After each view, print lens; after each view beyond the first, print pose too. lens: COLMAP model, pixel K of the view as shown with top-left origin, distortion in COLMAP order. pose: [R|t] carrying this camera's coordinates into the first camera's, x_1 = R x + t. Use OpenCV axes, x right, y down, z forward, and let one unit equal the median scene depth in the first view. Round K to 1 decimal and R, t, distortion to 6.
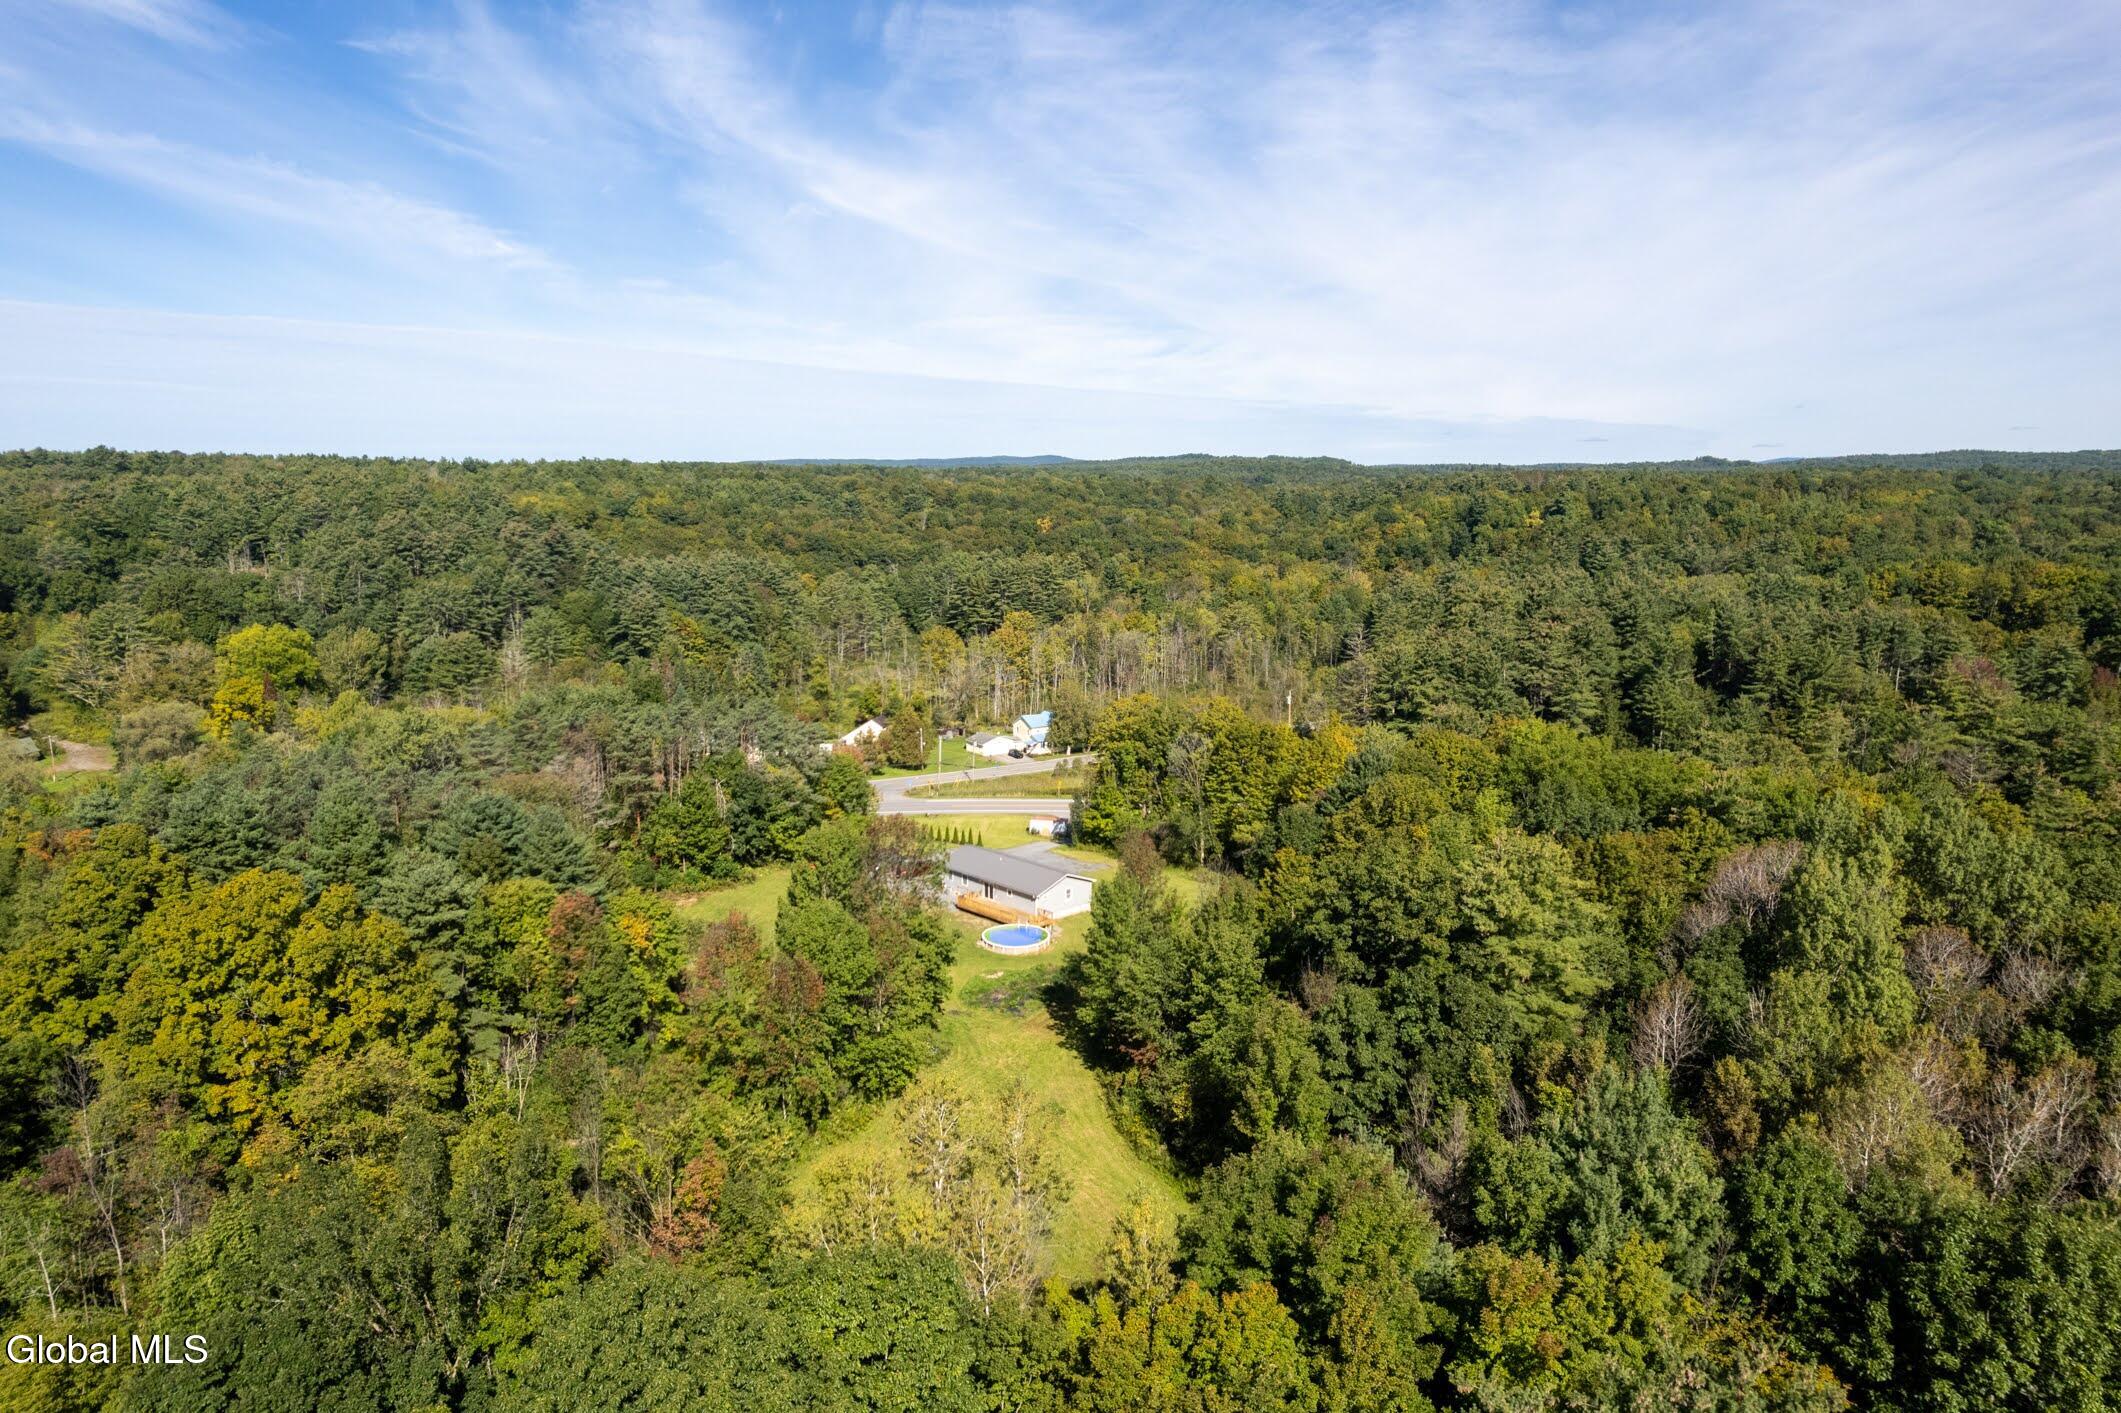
lens RADIAL K [[1360.3, 0, 1060.5], [0, 1360.3, 706.5], [0, 0, 1]] dist [-0.069578, 0.072931]
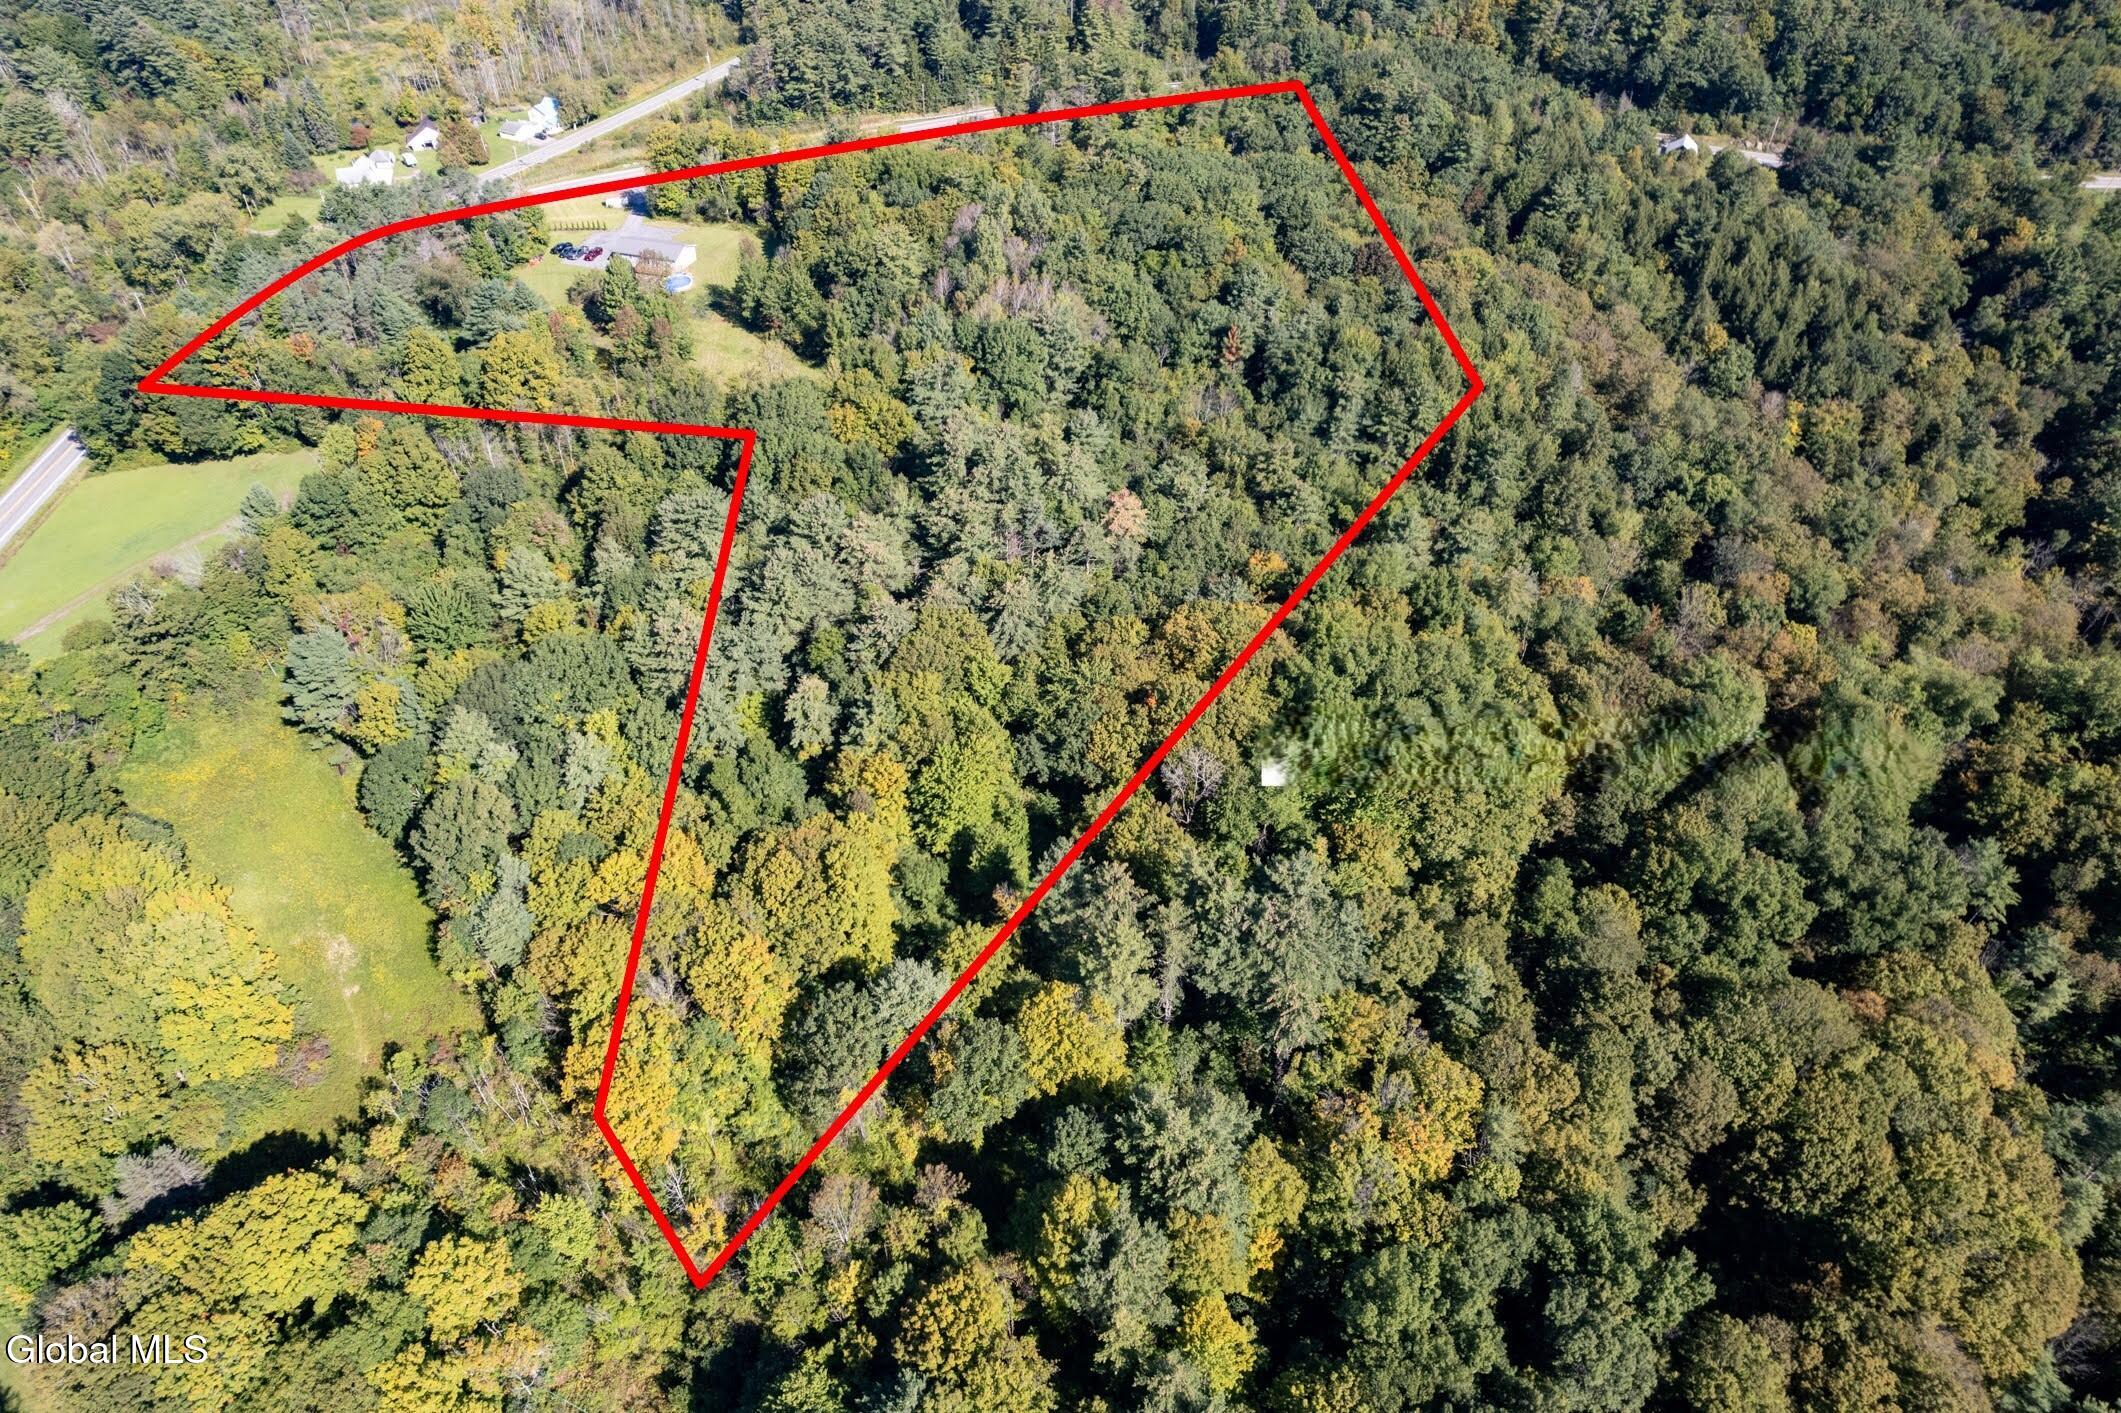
lens RADIAL K [[1360.3, 0, 1060.5], [0, 1360.3, 706.5], [0, 0, 1]] dist [-0.069578, 0.072931]
pose [[0.884147, -0.315977, 0.344154, -0.715589], [0.077975, 0.826083, 0.558128, -0.684411], [-0.460655, -0.466632, 0.755017, -1.988887]]
